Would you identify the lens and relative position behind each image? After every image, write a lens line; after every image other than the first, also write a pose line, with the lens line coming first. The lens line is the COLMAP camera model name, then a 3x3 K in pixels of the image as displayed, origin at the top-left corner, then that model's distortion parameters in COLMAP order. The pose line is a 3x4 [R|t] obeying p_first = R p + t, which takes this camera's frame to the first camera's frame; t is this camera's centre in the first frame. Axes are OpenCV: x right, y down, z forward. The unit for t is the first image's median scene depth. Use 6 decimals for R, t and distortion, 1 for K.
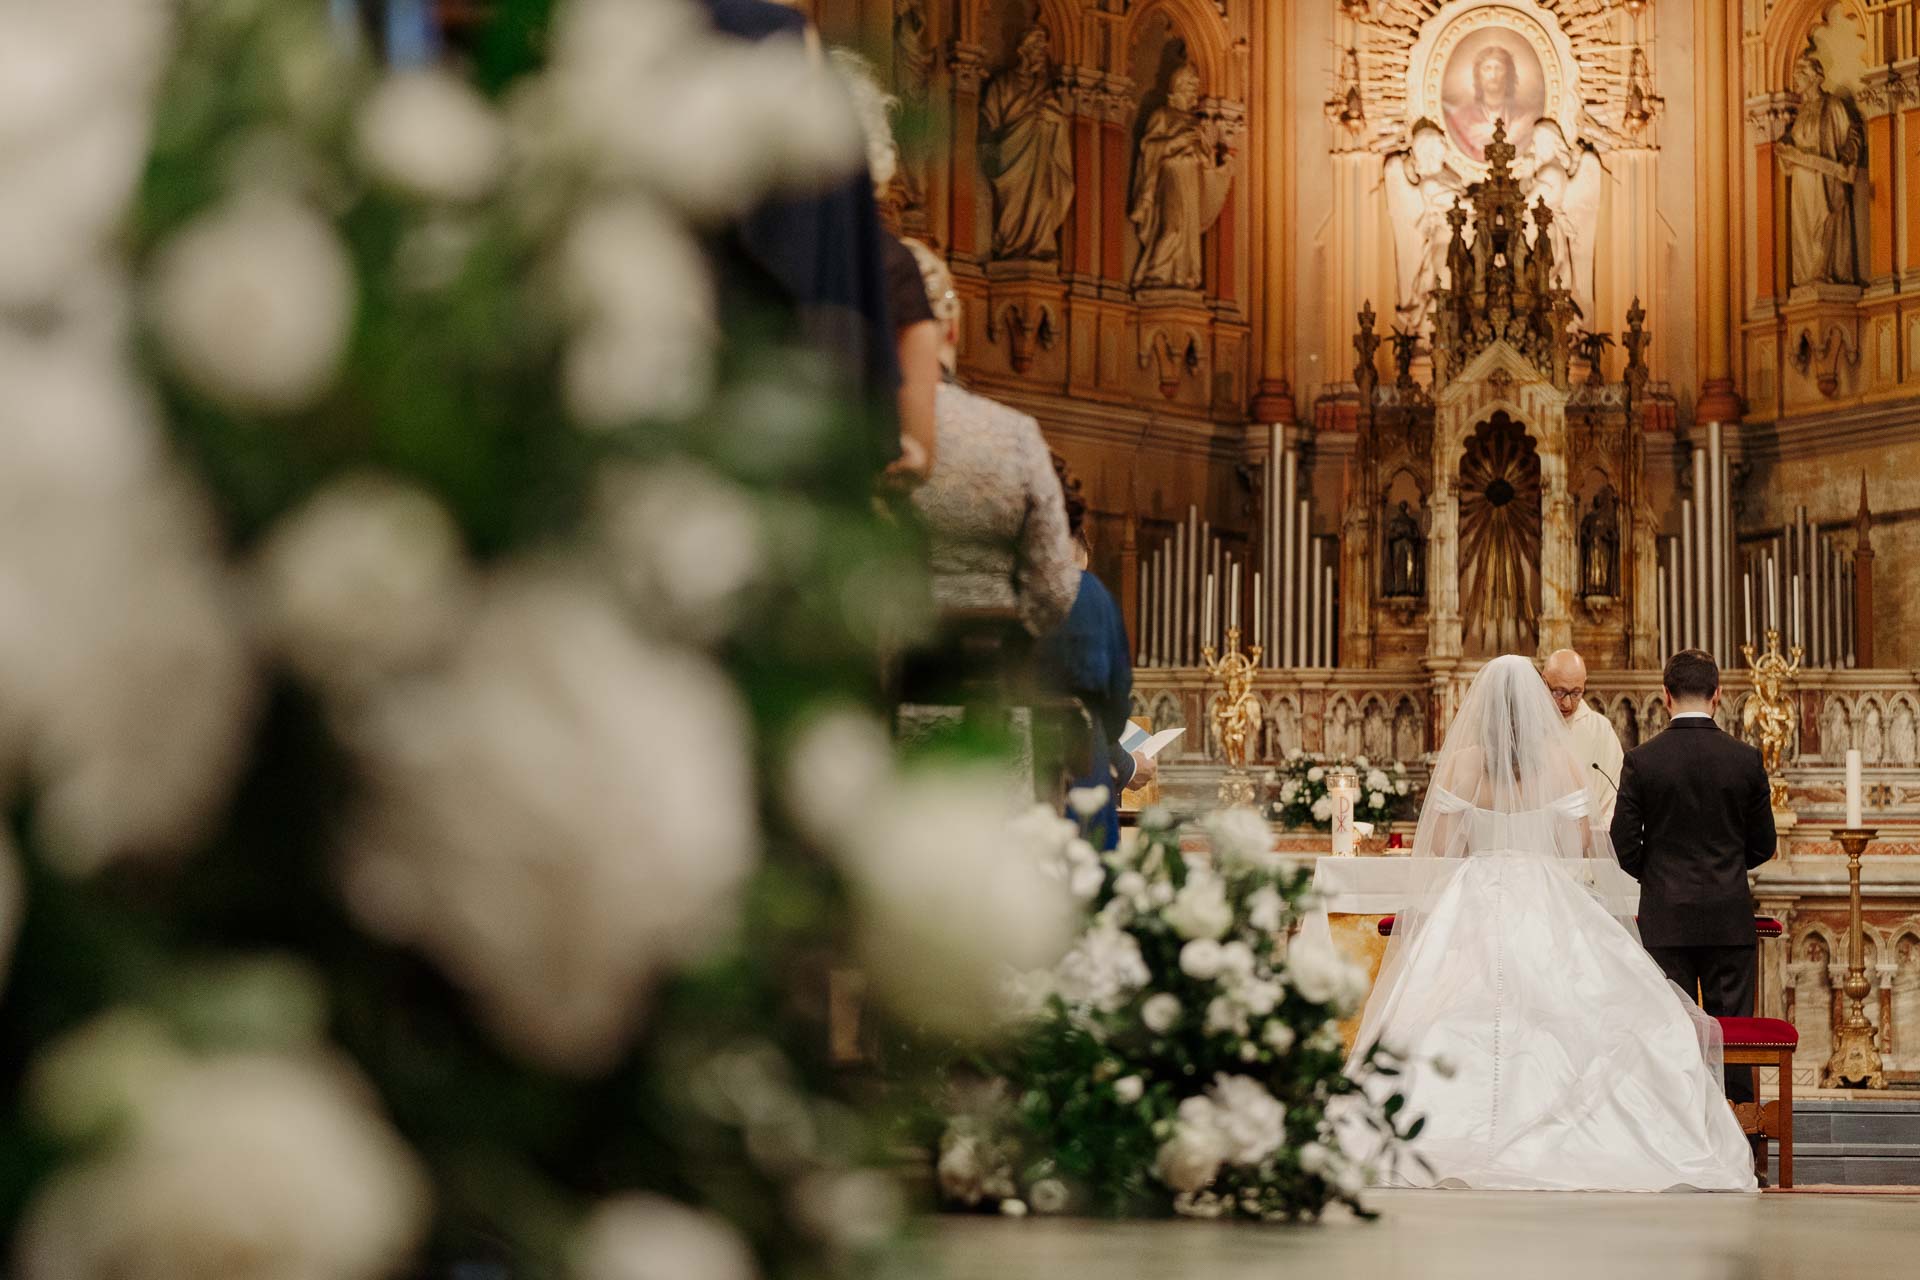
lens RADIAL K [[4713.2, 0, 960.0], [0, 4713.2, 640.0], [0, 0, 1]] dist [-0.097185, 0.661335]
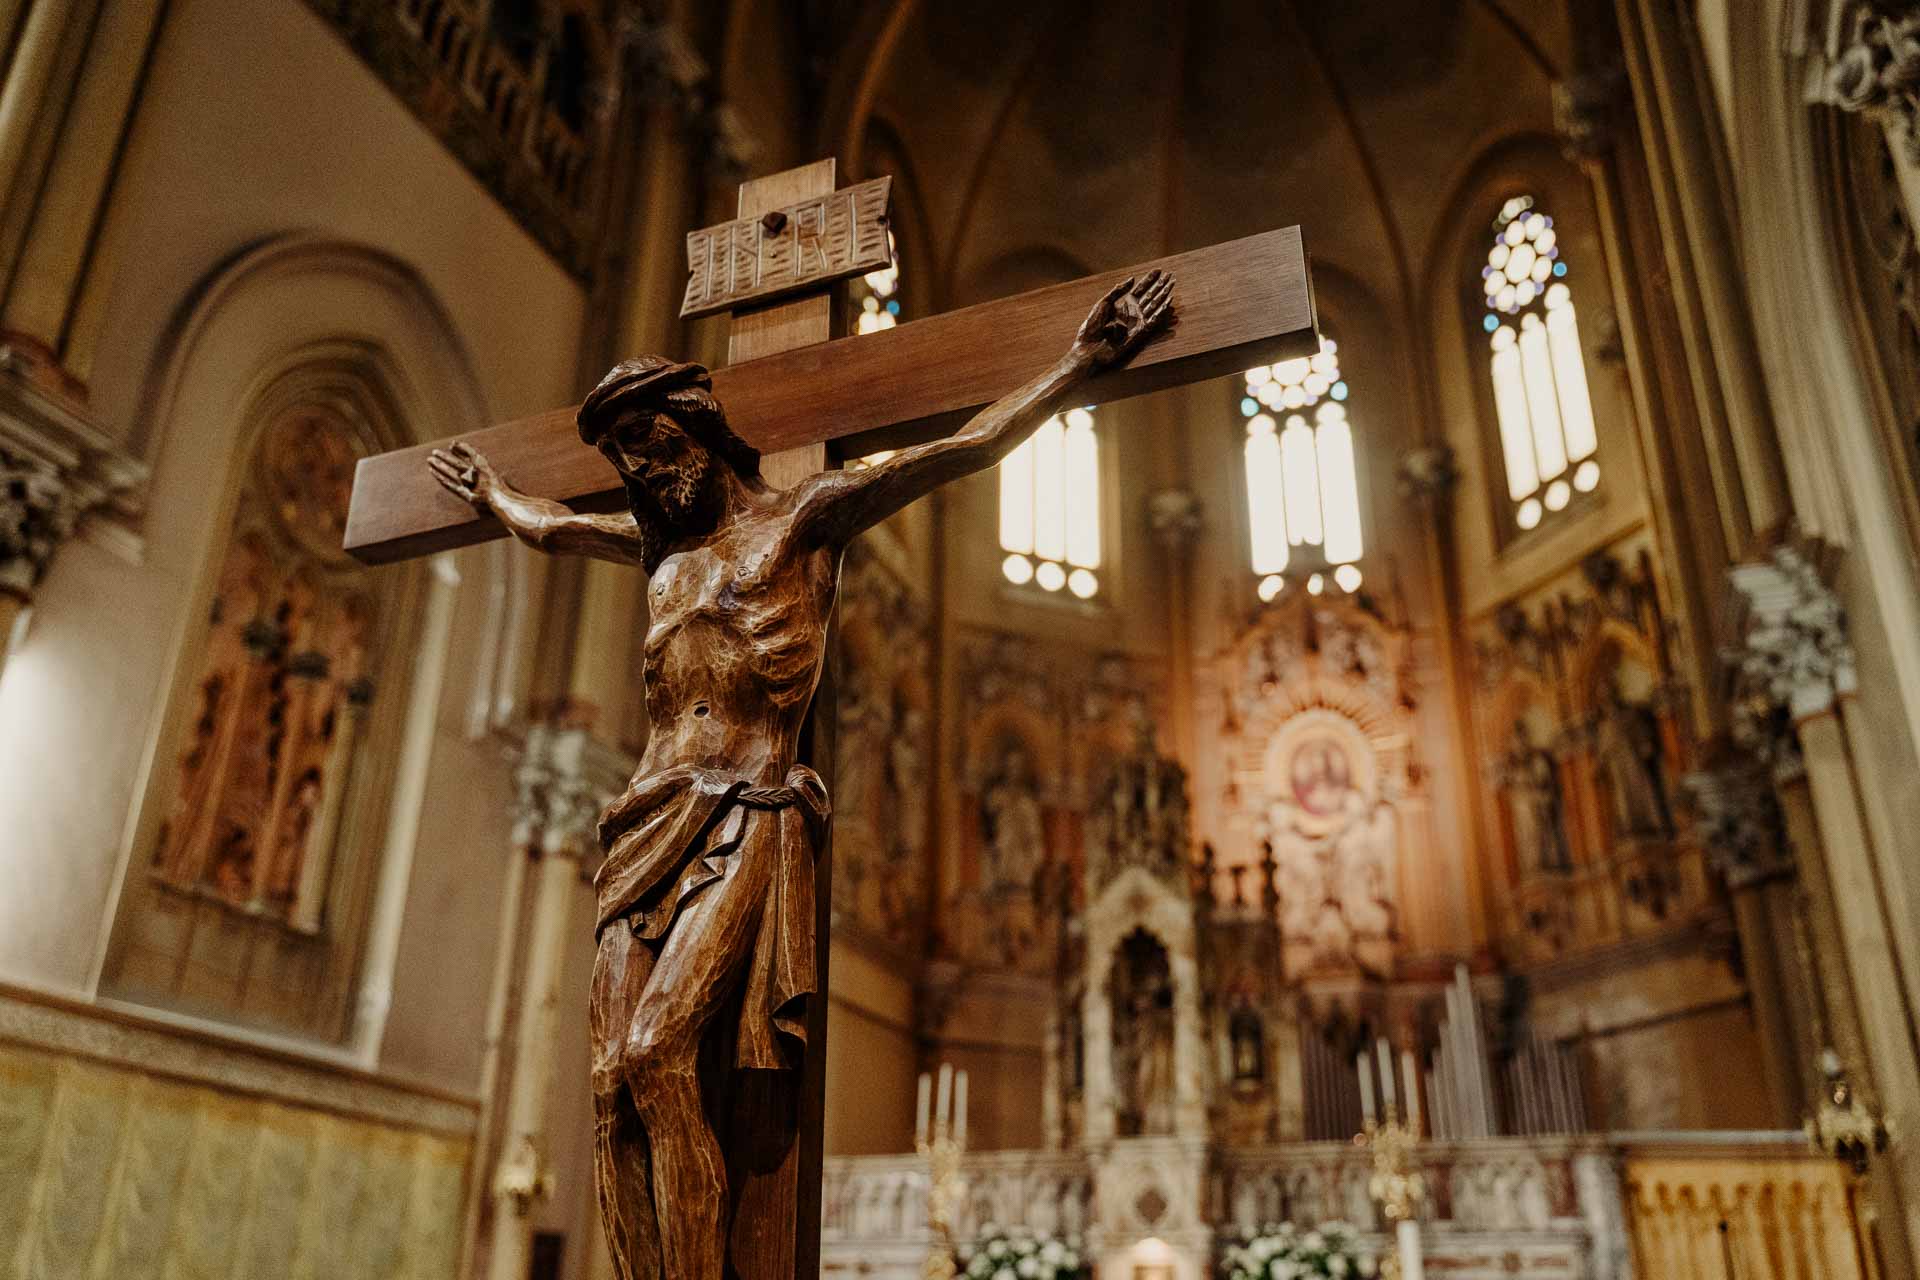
lens RADIAL K [[1478.9, 0, 960.0], [0, 1478.9, 640.0], [0, 0, 1]] dist [-0.004938, -0.001205]
pose [[0.947495, -0.119353, -0.296663, 0.158647], [0.014958, 0.943260, -0.331718, 0.006406], [0.319422, 0.309863, 0.895519, 0.510661]]
